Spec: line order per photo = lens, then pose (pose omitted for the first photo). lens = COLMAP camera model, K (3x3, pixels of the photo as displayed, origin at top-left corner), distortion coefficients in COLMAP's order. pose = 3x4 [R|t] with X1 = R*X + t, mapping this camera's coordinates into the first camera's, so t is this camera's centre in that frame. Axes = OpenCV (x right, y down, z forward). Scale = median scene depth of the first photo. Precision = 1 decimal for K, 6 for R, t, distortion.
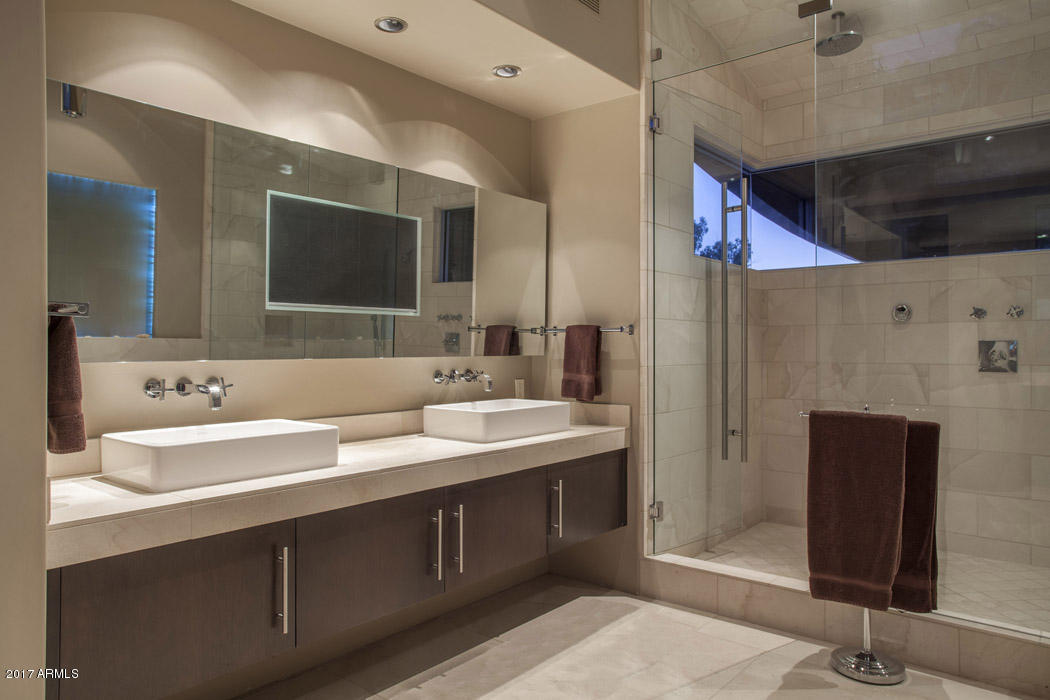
lens RADIAL K [[731.1, 0, 525.0], [0, 731.1, 350.0], [0, 0, 1]] dist [-0.026197, 0.002629]
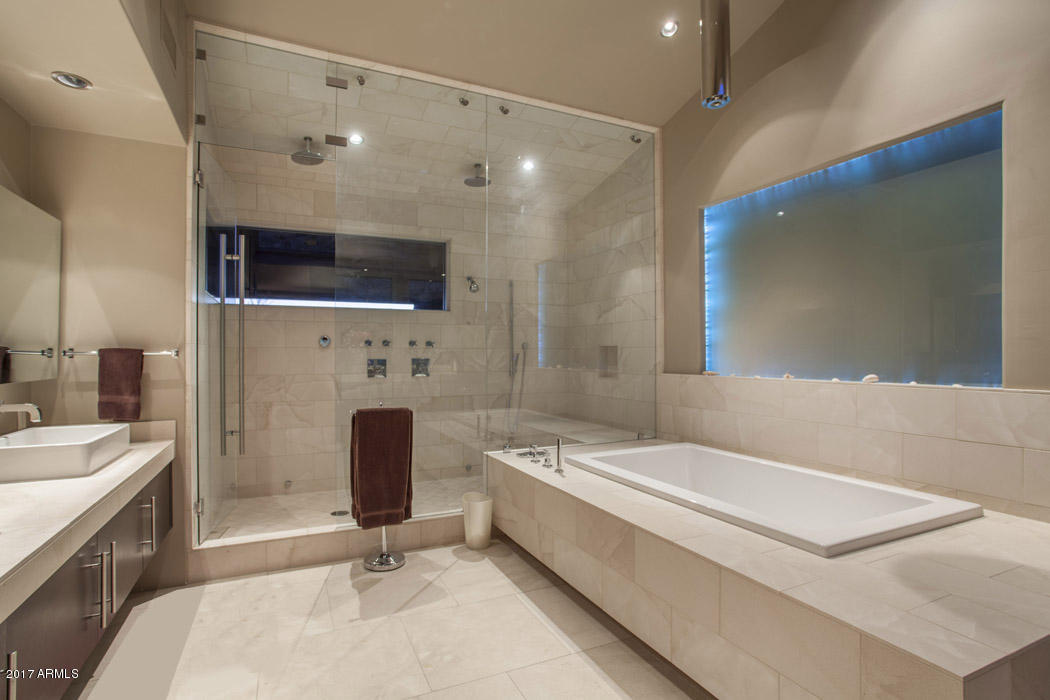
lens RADIAL K [[535.1, 0, 525.0], [0, 535.1, 350.0], [0, 0, 1]] dist [-0.000890, 0.000200]
pose [[0.399387, 0.007166, 0.916754, -0.402270], [-0.001480, 0.999973, -0.007172, -0.027939], [-0.916781, 0.001508, 0.399387, 0.171308]]
